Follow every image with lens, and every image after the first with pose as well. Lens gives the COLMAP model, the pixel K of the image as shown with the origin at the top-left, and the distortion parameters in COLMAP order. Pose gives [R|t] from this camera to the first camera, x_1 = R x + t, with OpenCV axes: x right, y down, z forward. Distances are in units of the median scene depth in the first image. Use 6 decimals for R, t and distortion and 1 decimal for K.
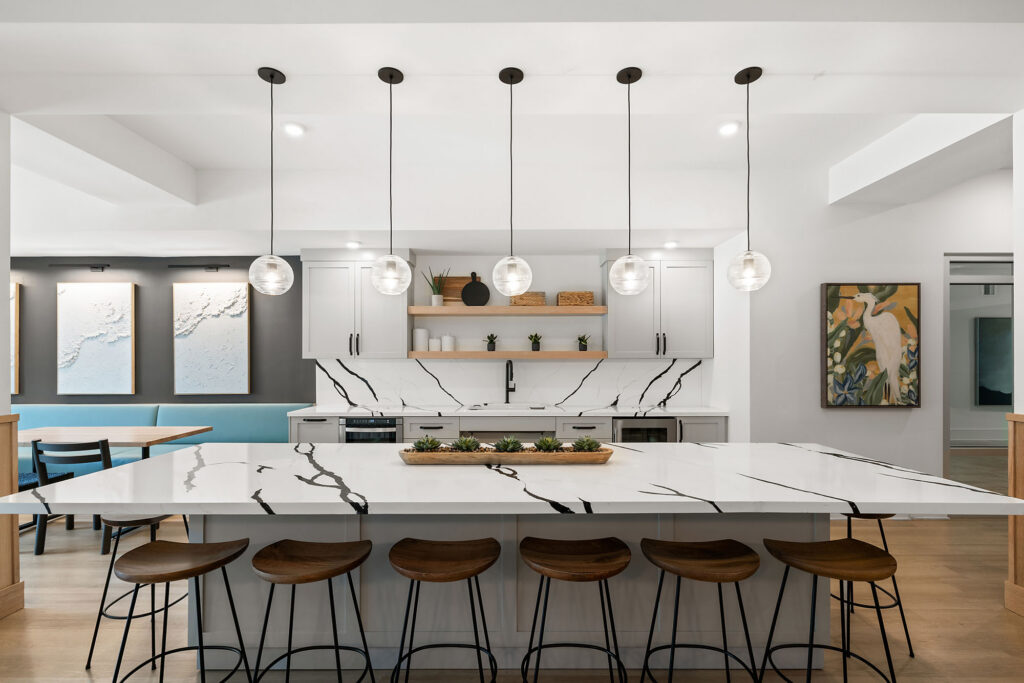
lens RADIAL K [[442.6, 0, 519.3], [0, 442.6, 358.8], [0, 0, 1]] dist [-0.002358, 0.000531]
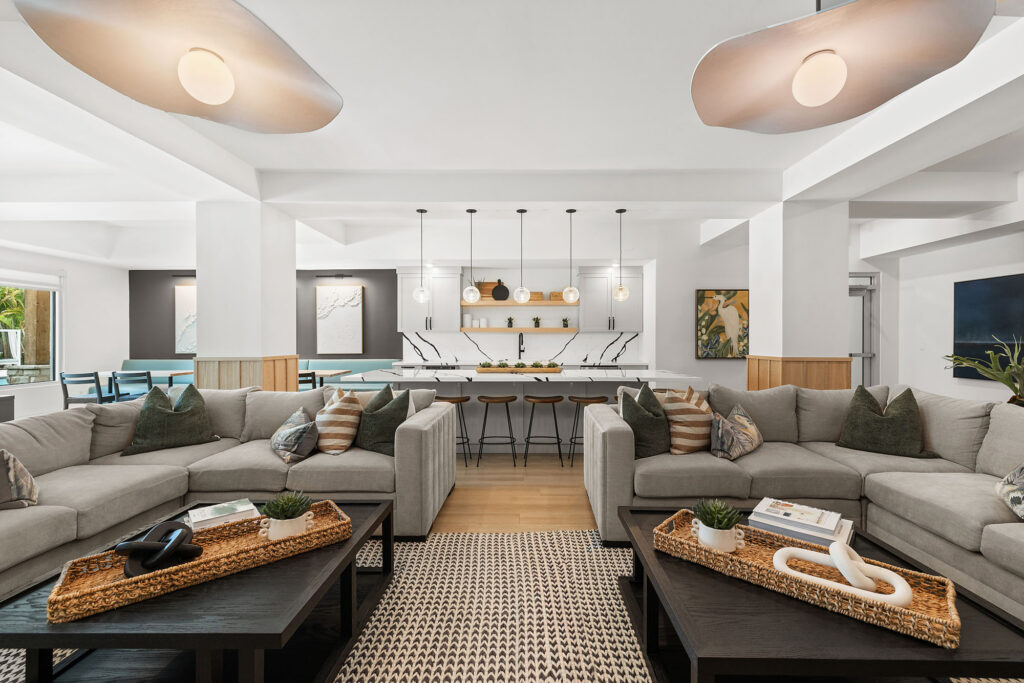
lens RADIAL K [[423.4, 0, 529.7], [0, 423.4, 338.6], [0, 0, 1]] dist [-0.004465, 0.000557]
pose [[0.999997, 0.000723, -0.002298, 0.013538], [-0.000714, 0.999992, 0.003953, 0.017653], [0.002301, -0.003952, 0.999990, -0.578237]]
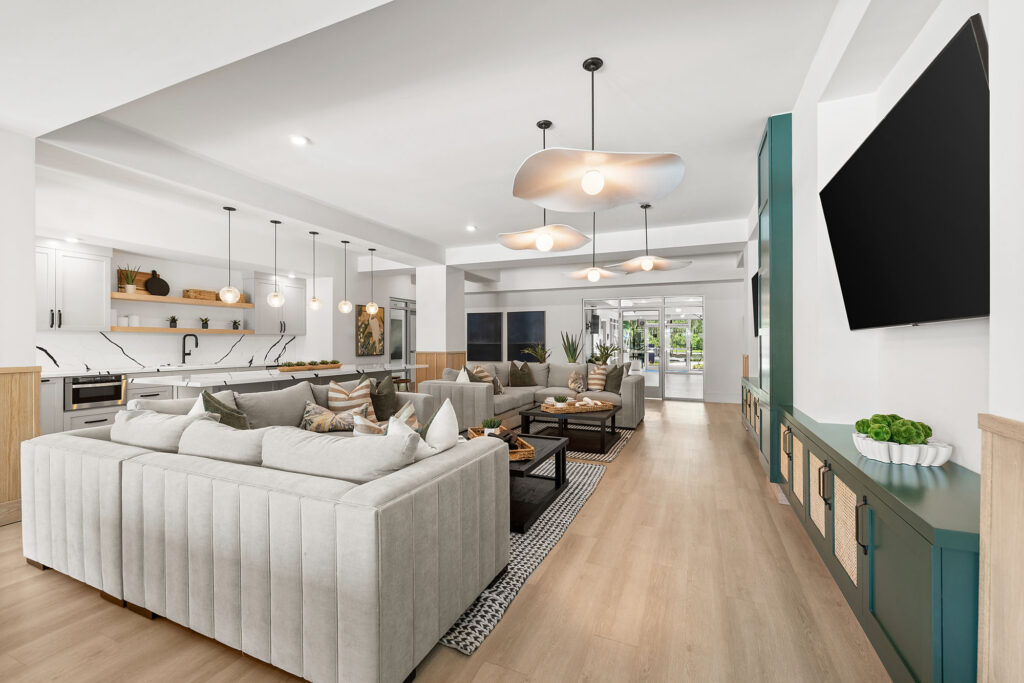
lens RADIAL K [[423.4, 0, 507.9], [0, 423.4, 339.1], [0, 0, 1]] dist [-0.004465, 0.000557]
pose [[0.409316, 0.007423, 0.912363, -0.870906], [-0.006524, 0.999965, -0.005209, 0.019334], [-0.912370, -0.003820, 0.409350, -0.561137]]
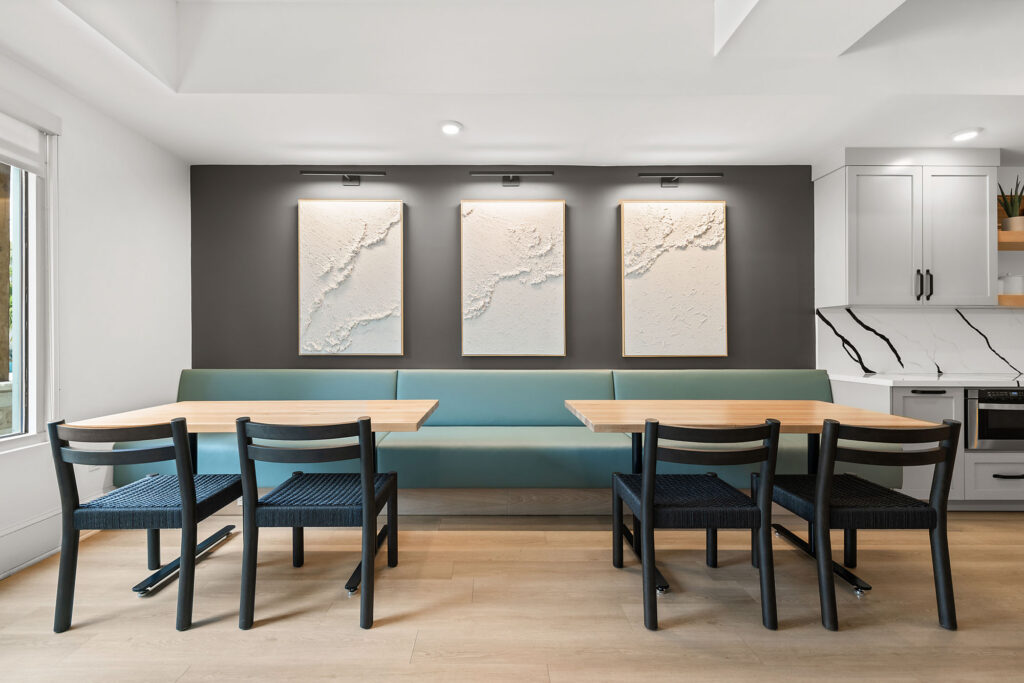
lens RADIAL K [[442.6, 0, 507.5], [0, 442.6, 338.1], [0, 0, 1]] dist [-0.002358, 0.000531]
pose [[0.999992, 0.003925, 0.000583, -0.984086], [-0.003927, 0.999988, 0.002926, 0.049705], [-0.000571, -0.002928, 0.999996, 0.284105]]
